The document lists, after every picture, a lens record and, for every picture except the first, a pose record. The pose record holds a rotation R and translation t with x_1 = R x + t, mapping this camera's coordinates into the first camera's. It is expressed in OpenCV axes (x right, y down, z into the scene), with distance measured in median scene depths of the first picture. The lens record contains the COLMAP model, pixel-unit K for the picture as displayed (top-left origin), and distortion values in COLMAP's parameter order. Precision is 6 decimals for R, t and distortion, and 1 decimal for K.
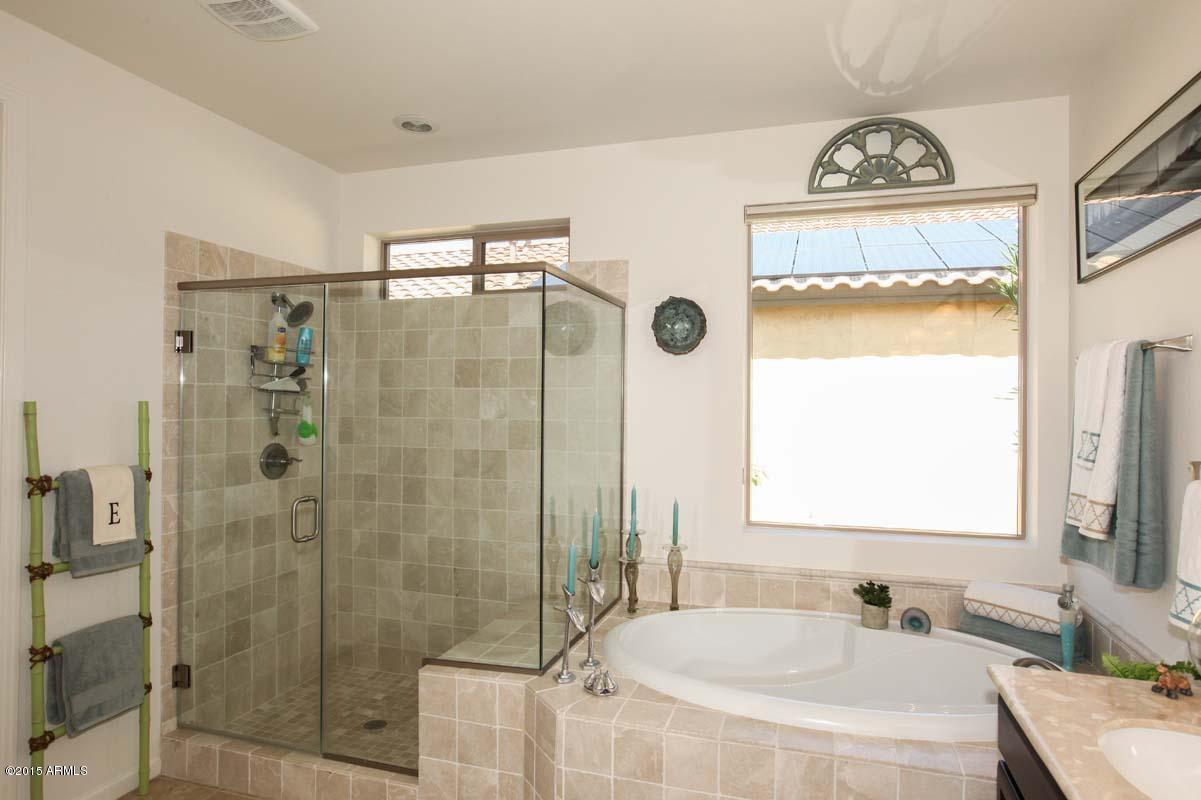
lens RADIAL K [[694.9, 0, 598.9], [0, 694.9, 406.6], [0, 0, 1]] dist [-0.059376, 0.049987]
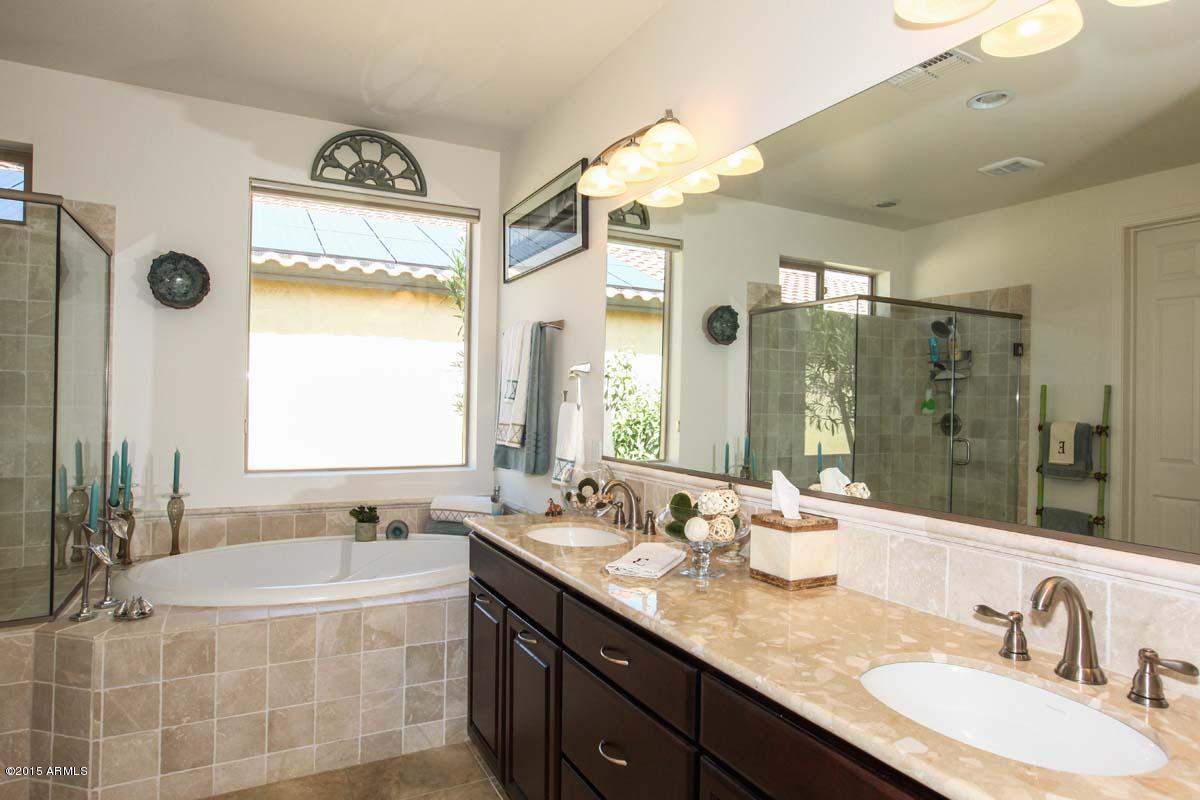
lens RADIAL K [[694.3, 0, 598.4], [0, 694.3, 406.6], [0, 0, 1]] dist [-0.059376, 0.049987]
pose [[0.713452, -0.001522, 0.700702, -0.169567], [-0.014064, 0.999765, 0.016492, 0.049564], [-0.700563, -0.021621, 0.713263, -0.180035]]
